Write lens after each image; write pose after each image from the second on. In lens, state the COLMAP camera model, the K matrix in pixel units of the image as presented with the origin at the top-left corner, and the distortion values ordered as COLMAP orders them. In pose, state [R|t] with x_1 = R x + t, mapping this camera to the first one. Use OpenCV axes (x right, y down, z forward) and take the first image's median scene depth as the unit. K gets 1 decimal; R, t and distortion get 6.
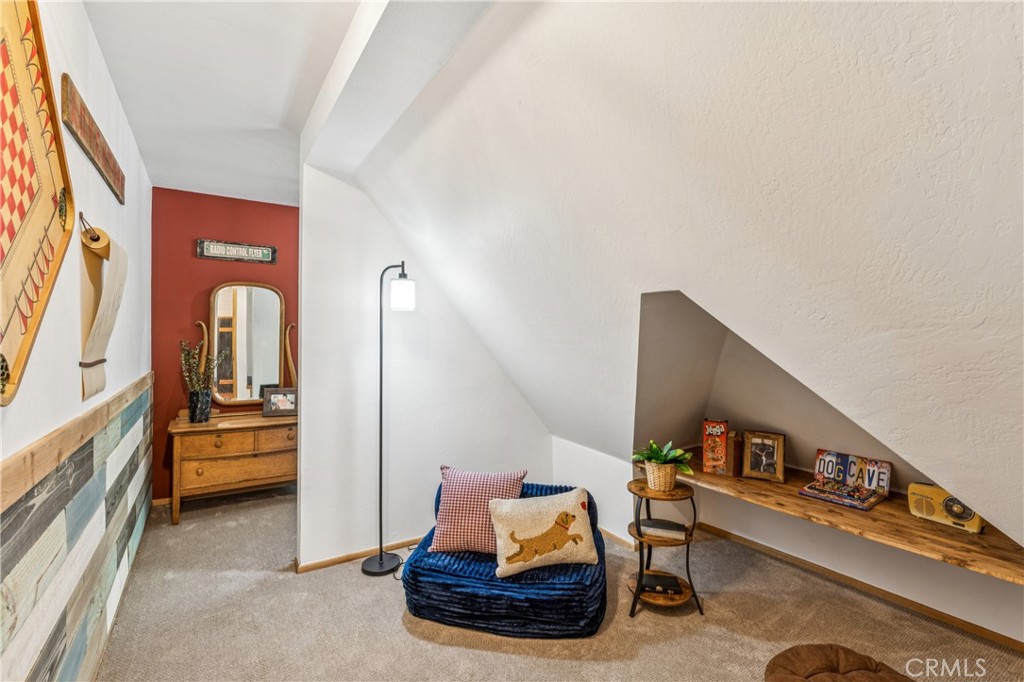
lens RADIAL K [[464.2, 0, 511.8], [0, 464.2, 335.1], [0, 0, 1]] dist [-0.002953, -0.000909]
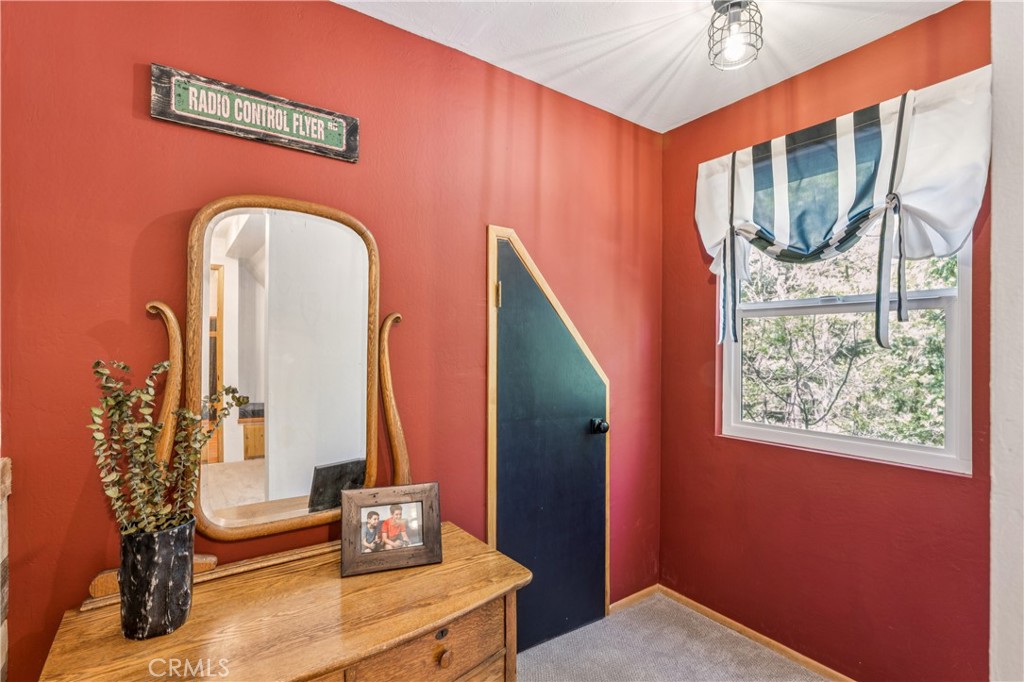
lens RADIAL K [[480.0, 0, 512.0], [0, 480.0, 341.0], [0, 0, 1]] dist [-0.010826, 0.000151]
pose [[0.999480, 0.003049, 0.032087, -0.420999], [-0.003303, 0.999964, 0.007850, -0.005314], [-0.032062, -0.007952, 0.999454, 0.636404]]
